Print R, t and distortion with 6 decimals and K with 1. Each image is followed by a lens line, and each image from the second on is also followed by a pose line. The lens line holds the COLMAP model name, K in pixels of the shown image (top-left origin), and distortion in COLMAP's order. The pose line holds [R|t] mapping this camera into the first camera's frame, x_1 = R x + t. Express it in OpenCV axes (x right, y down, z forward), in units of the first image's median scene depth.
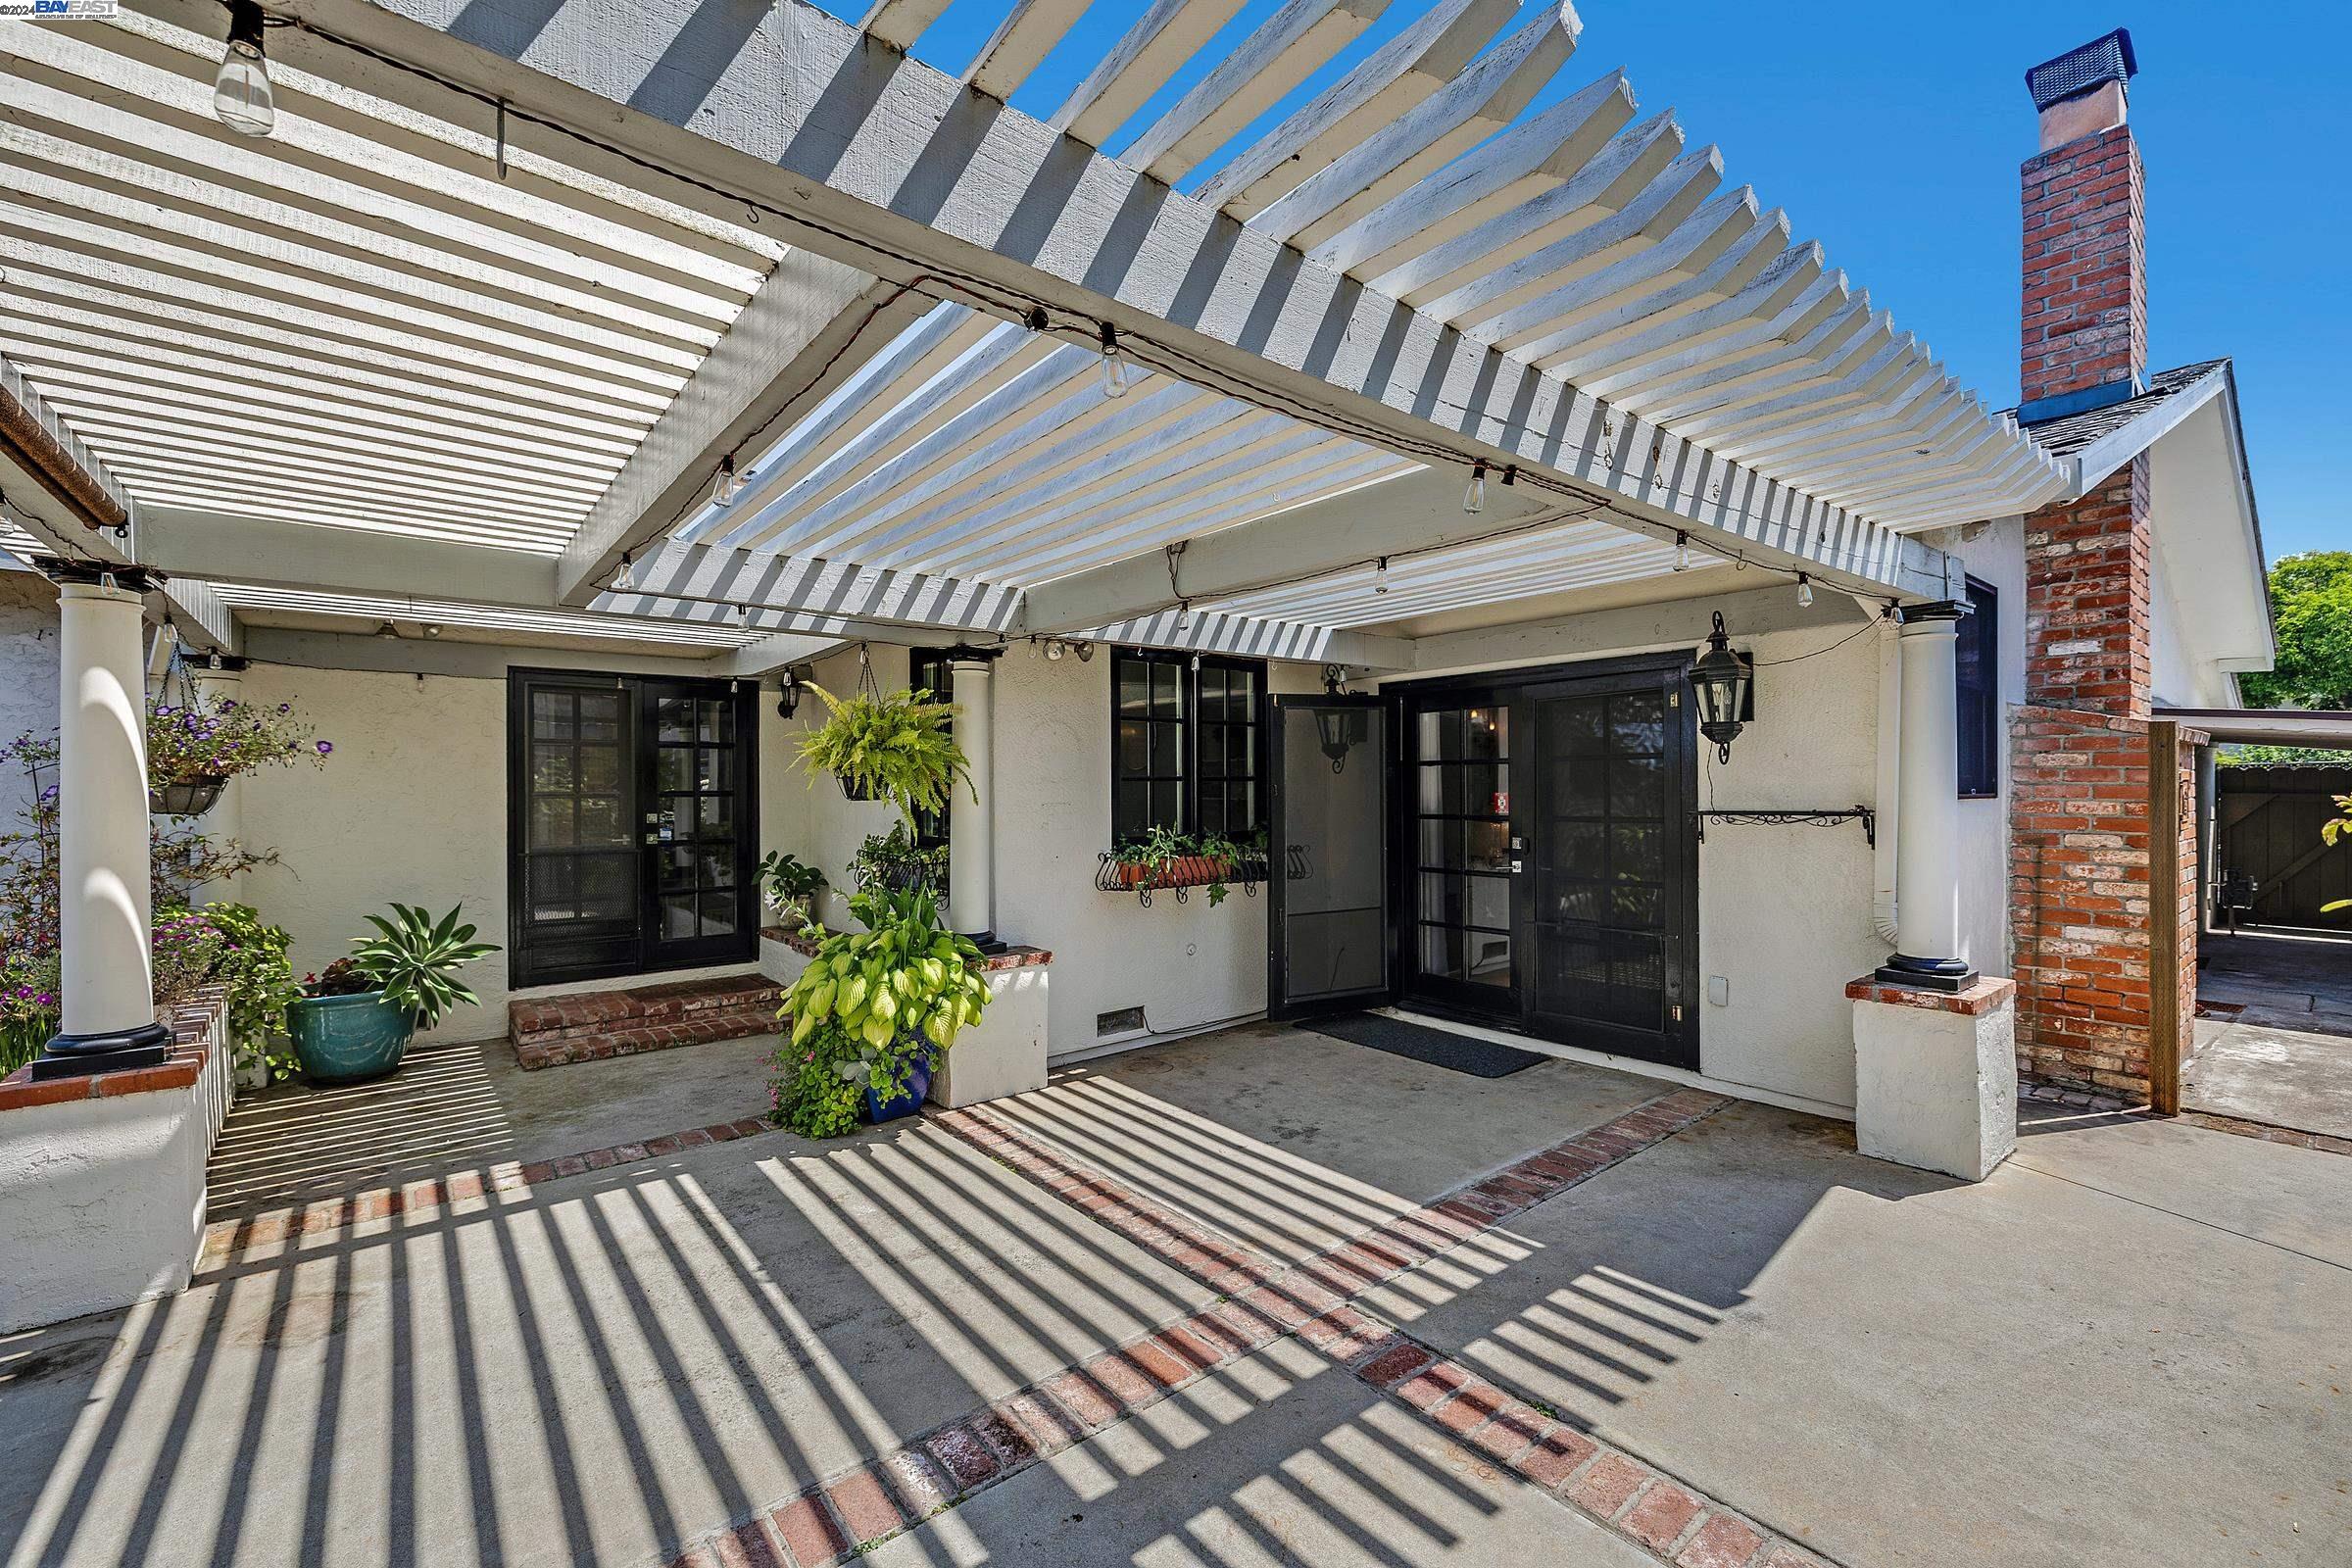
lens RADIAL K [[985.7, 0, 1180.6], [0, 985.7, 787.8], [0, 0, 1]] dist [0.001086, -0.000459]
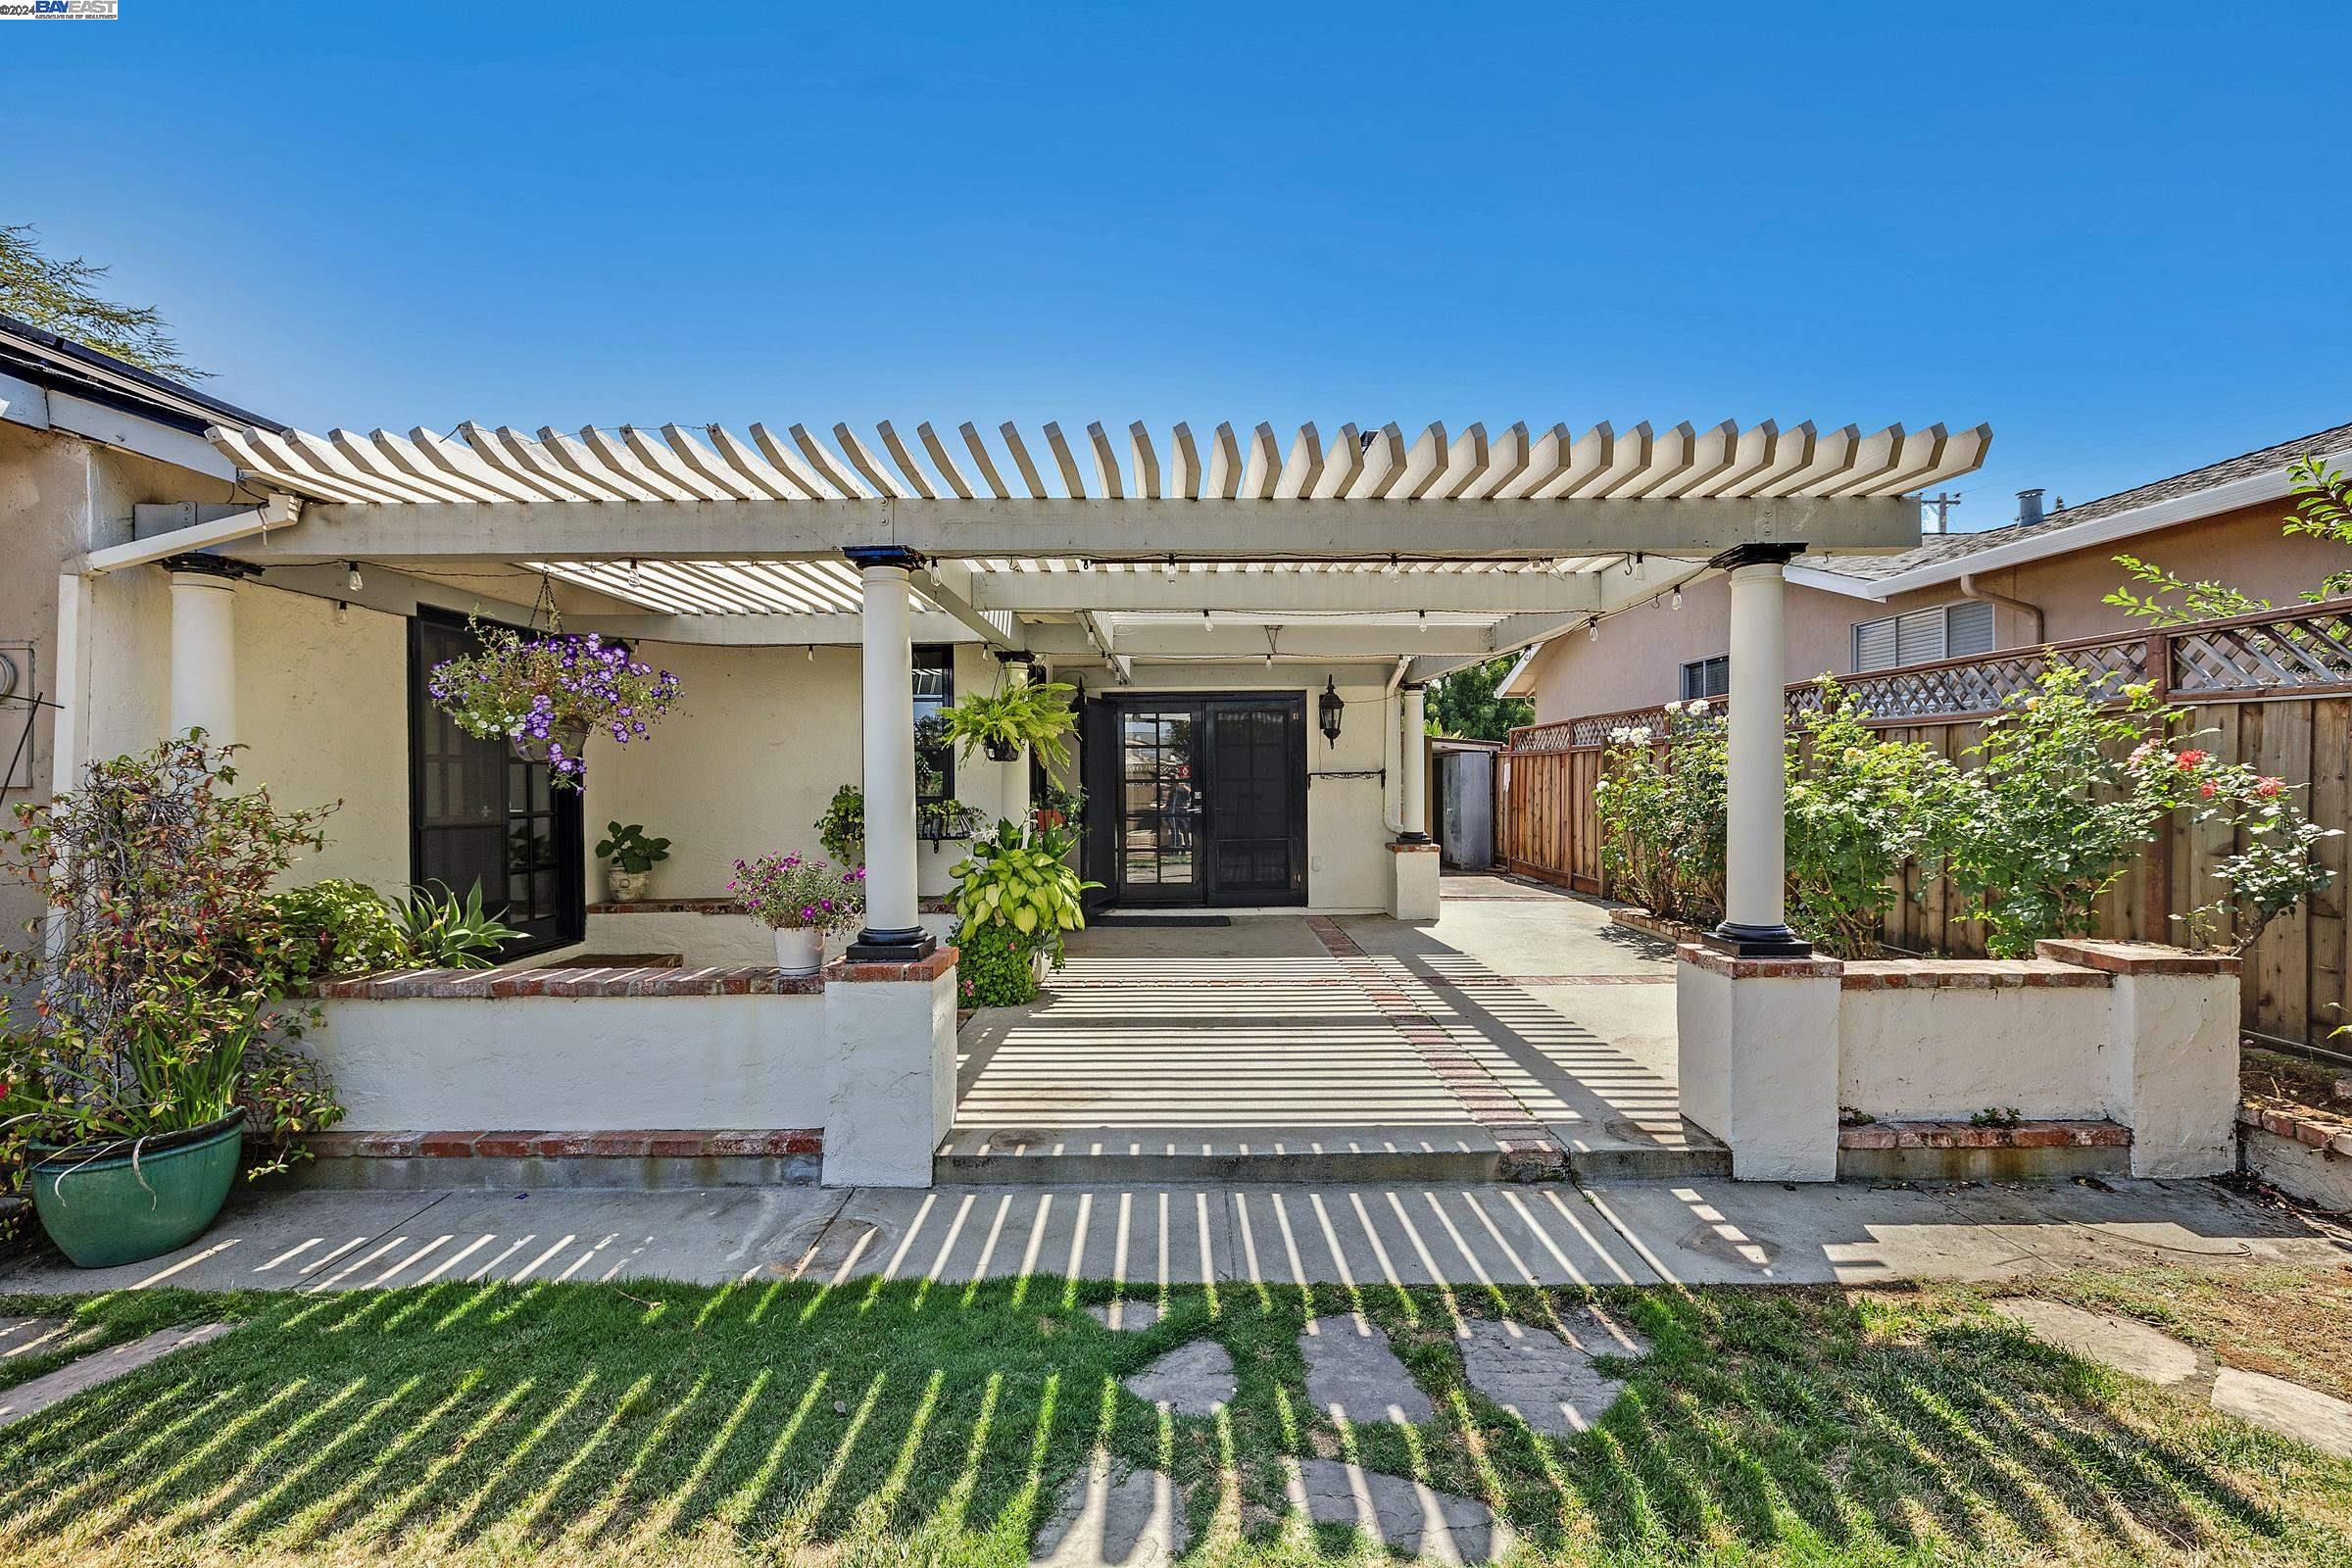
lens RADIAL K [[985.7, 0, 1180.6], [0, 985.7, 787.8], [0, 0, 1]] dist [0.001086, -0.000459]
pose [[0.628958, -0.007200, 0.777406, -1.321956], [0.002739, 0.999971, 0.007046, 0.042541], [-0.777435, -0.002302, 0.628959, -0.047897]]
